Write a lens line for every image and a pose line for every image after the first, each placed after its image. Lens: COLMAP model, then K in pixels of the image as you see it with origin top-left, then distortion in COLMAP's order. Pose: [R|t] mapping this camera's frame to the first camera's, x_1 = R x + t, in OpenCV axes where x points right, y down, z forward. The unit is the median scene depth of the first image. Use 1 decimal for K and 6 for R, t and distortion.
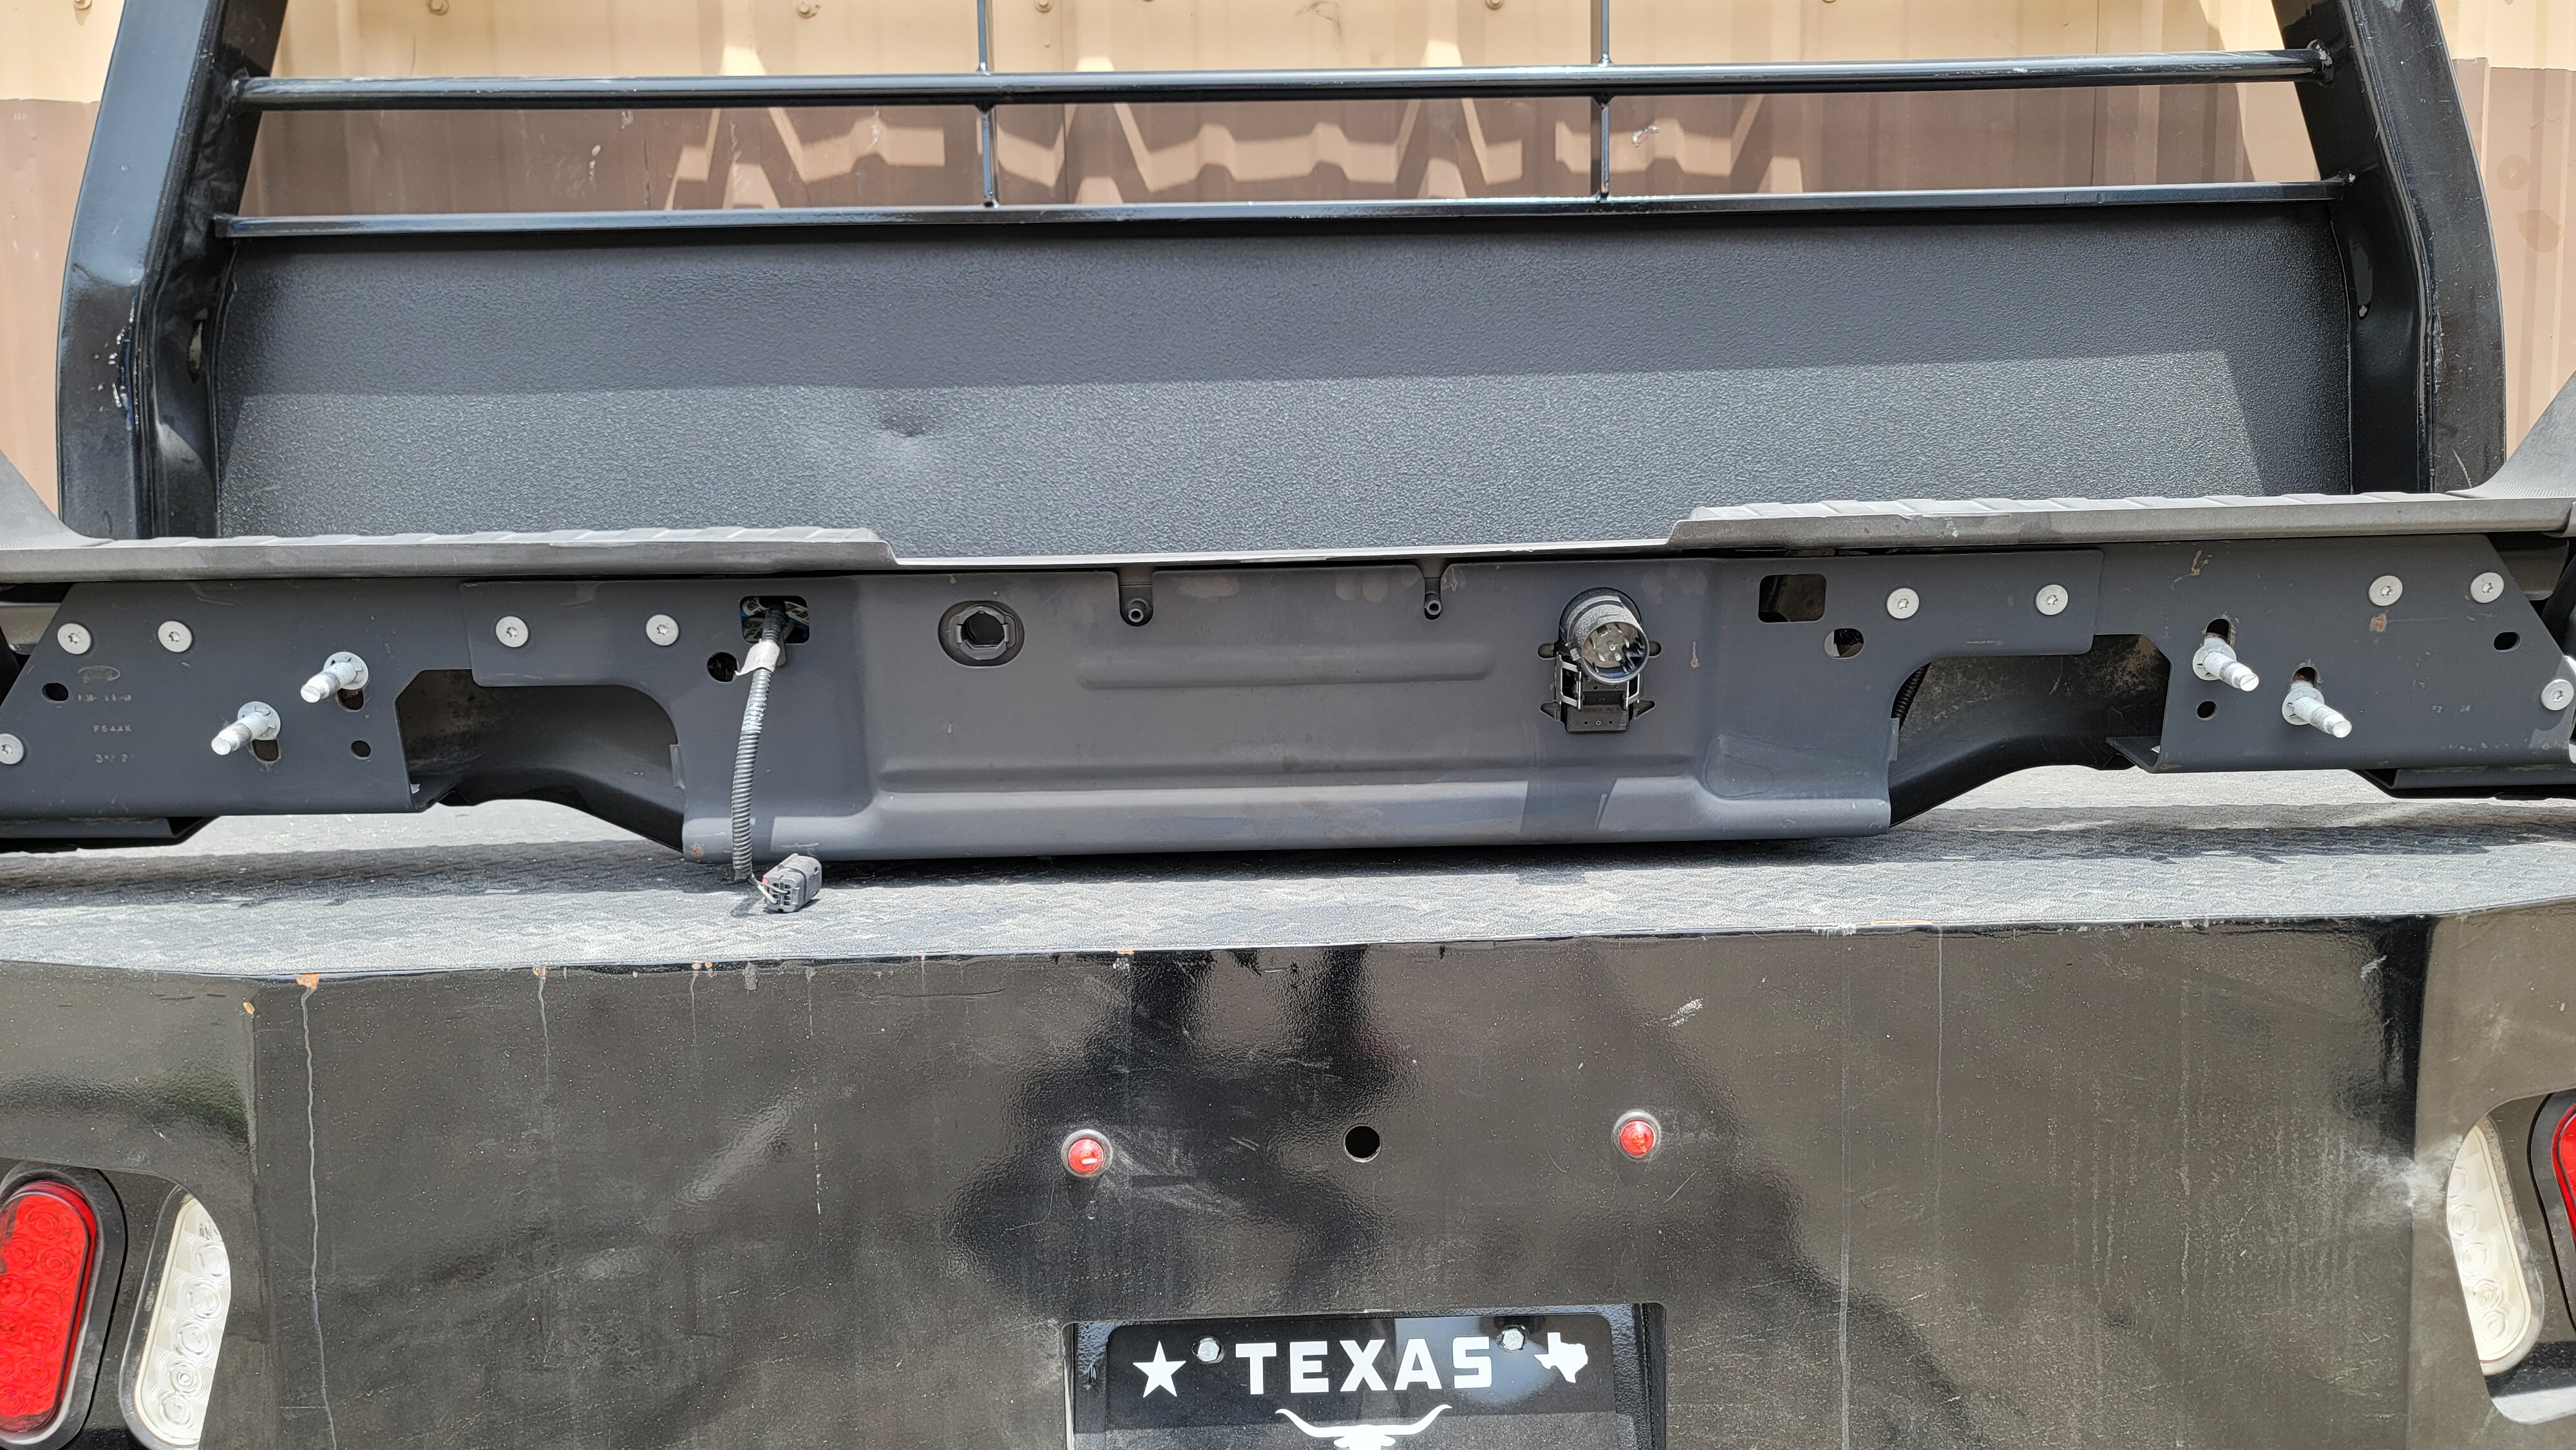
lens RADIAL K [[1922.1, 0, 1311.3], [0, 1922.1, 691.9], [0, 0, 1]] dist [0.050728, -0.027951]
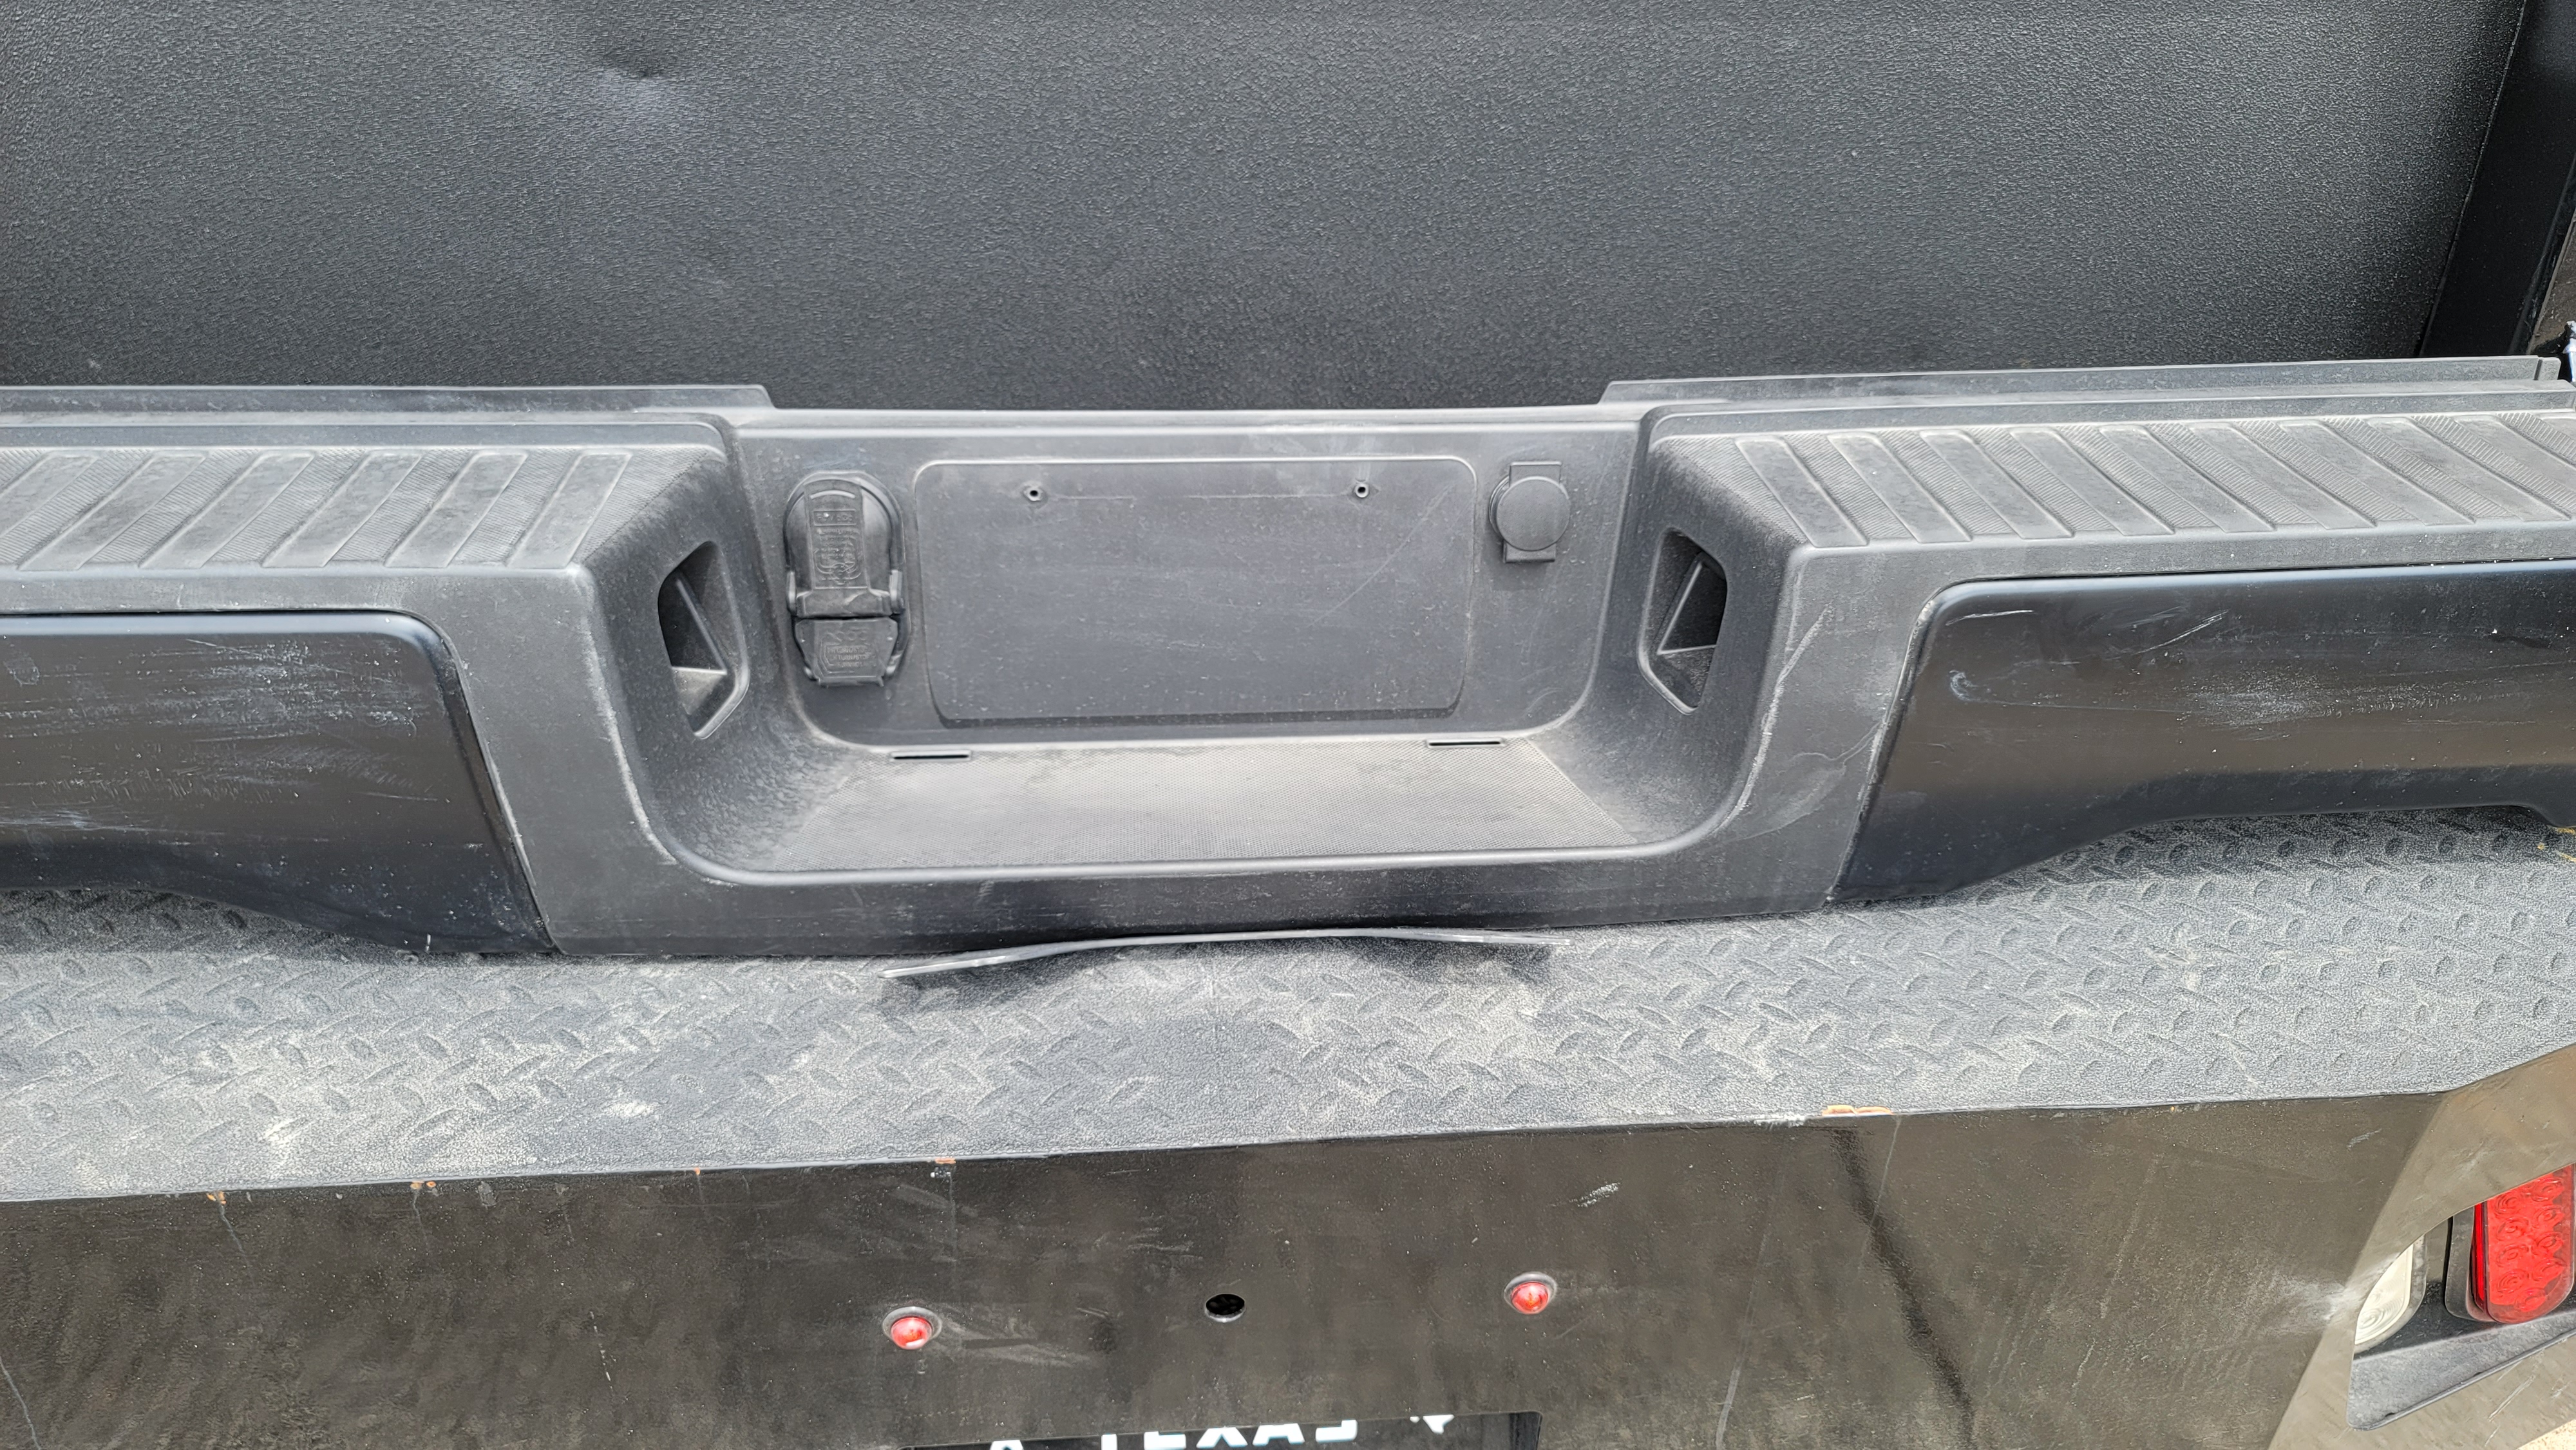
lens RADIAL K [[1922.1, 0, 1327.6], [0, 1922.1, 702.9], [0, 0, 1]] dist [0.050728, -0.027951]
pose [[0.997287, 0.015727, 0.071908, 0.004769], [-0.047167, 0.886531, 0.460258, -0.388043], [-0.056510, -0.462401, 0.884868, 0.303745]]
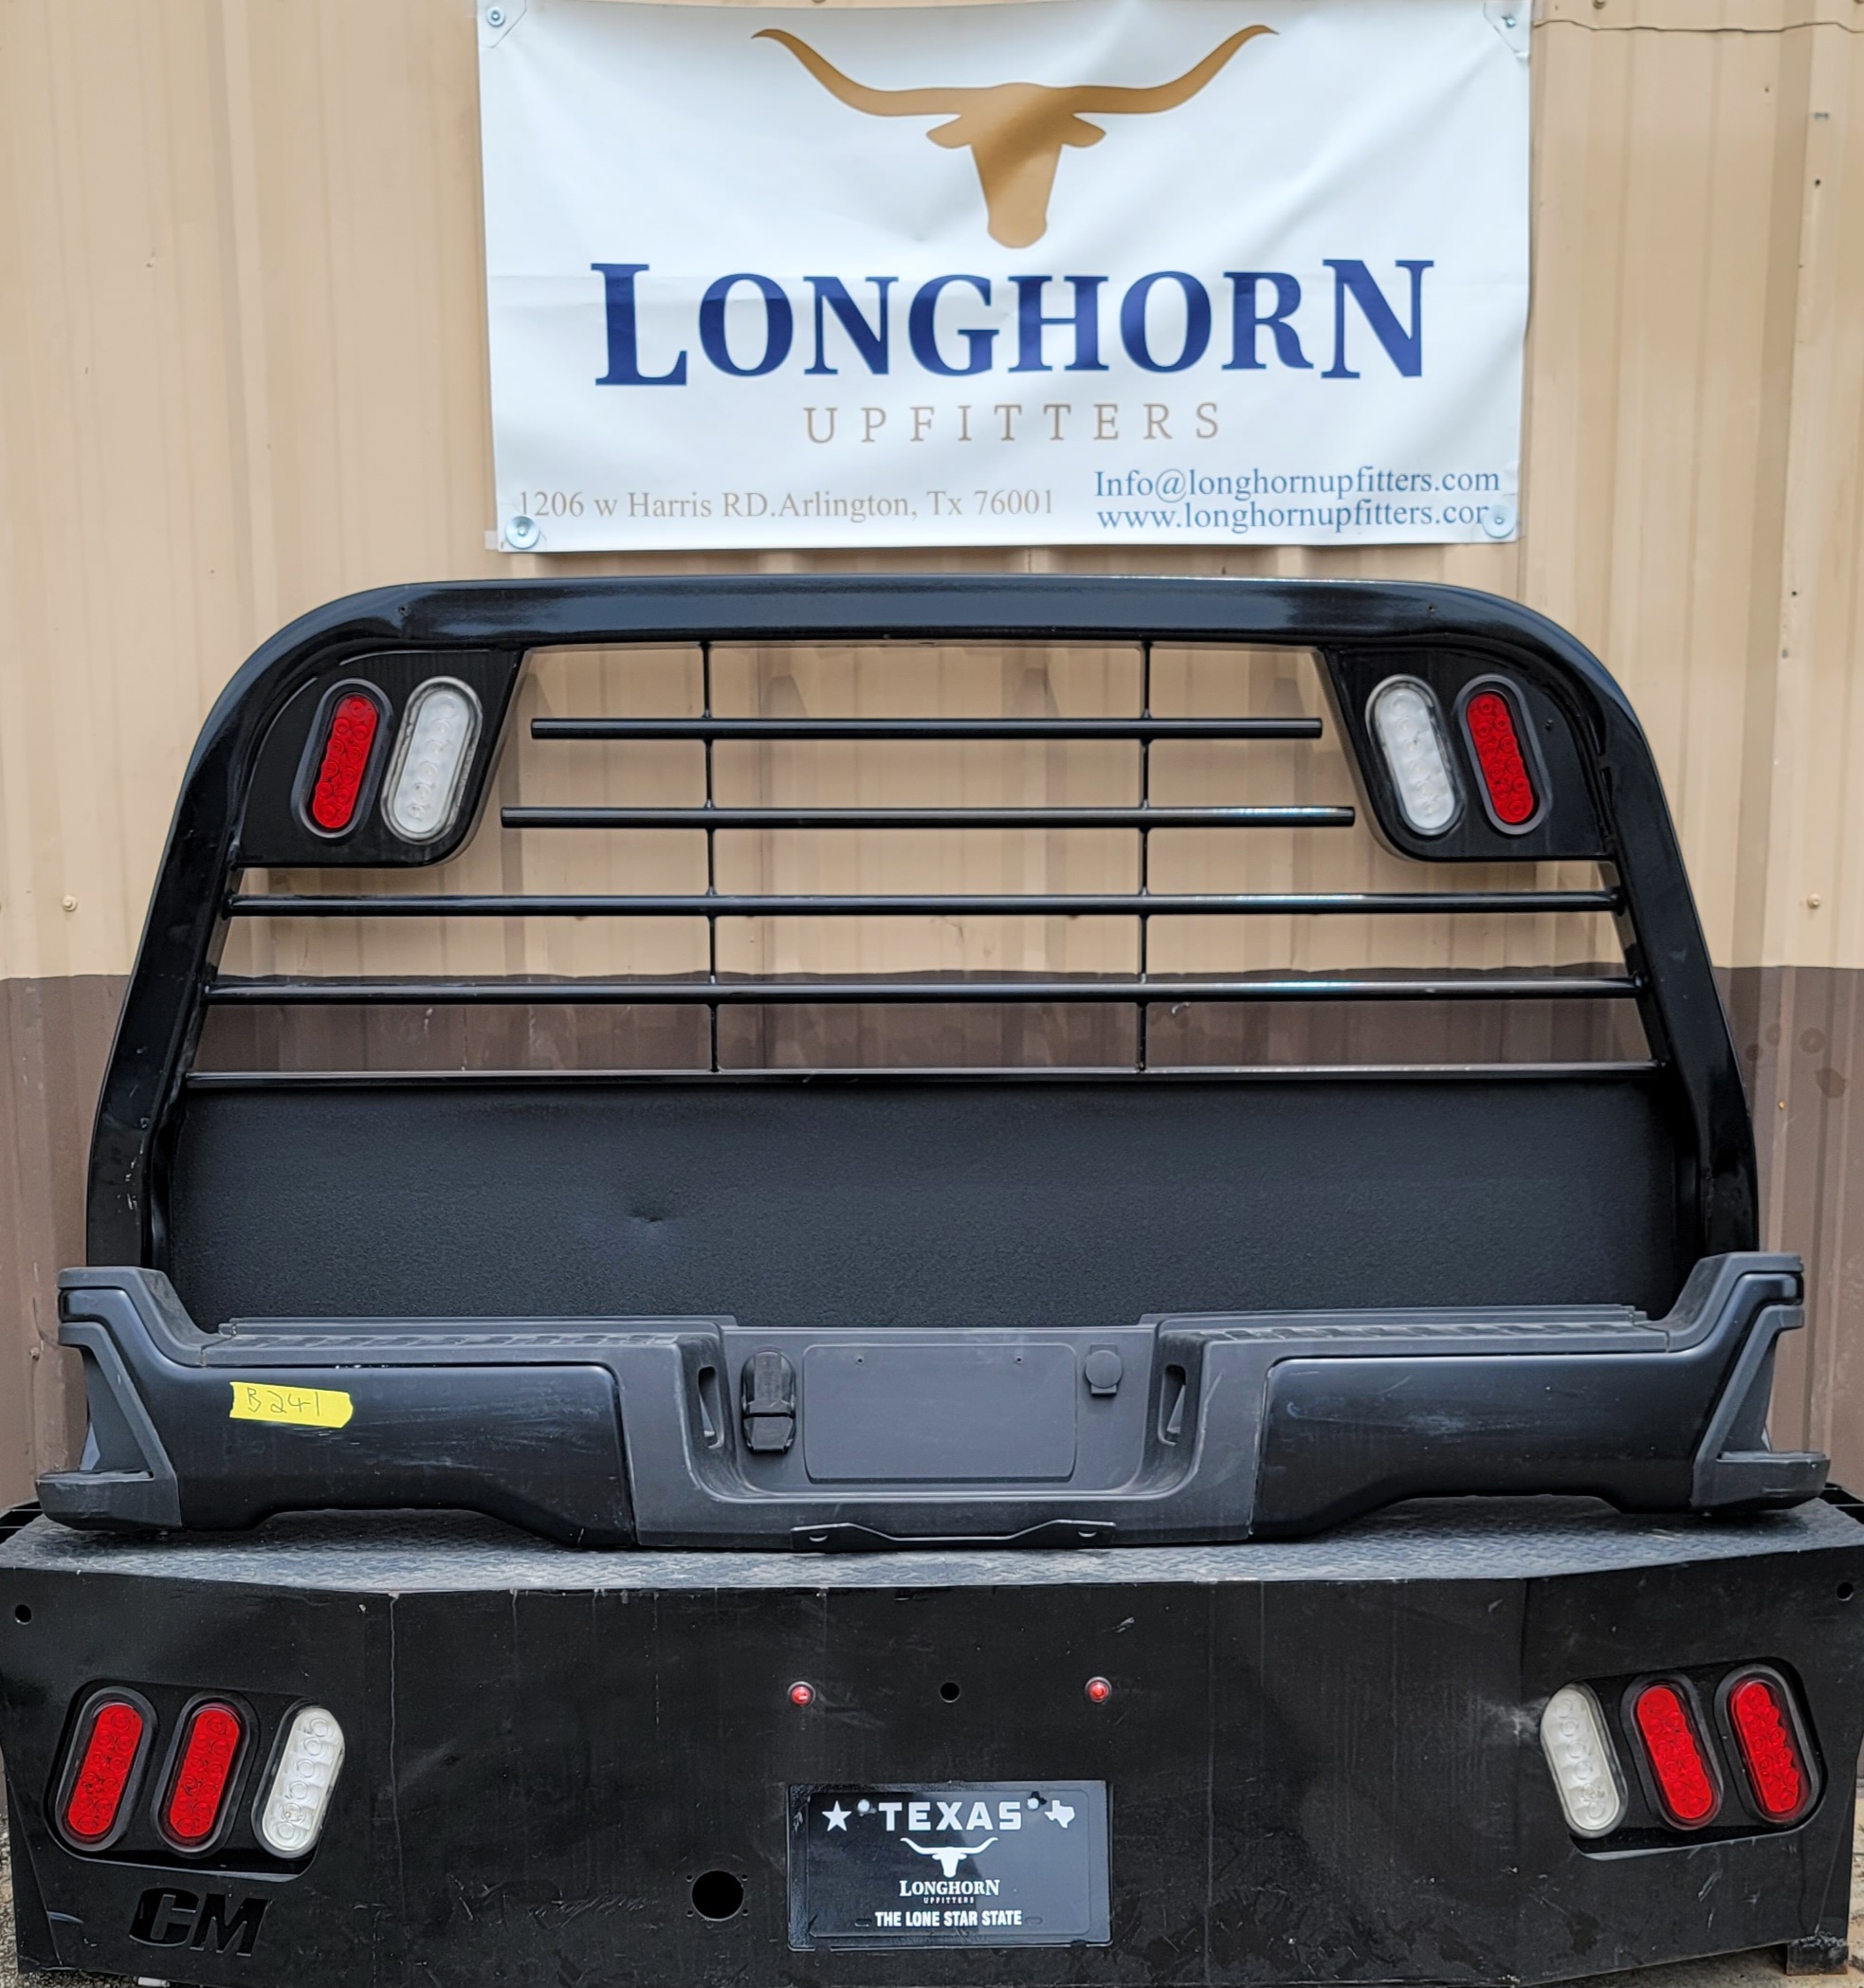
lens RADIAL K [[2895.1, 0, 1001.4], [0, 2895.1, 1420.1], [0, 0, 1]] dist [0.092967, 0.000000]
pose [[0.999782, 0.017444, 0.011468, 0.036052], [-0.018263, 0.996964, 0.075692, -0.216197], [-0.010113, -0.075885, 0.997065, -1.598728]]
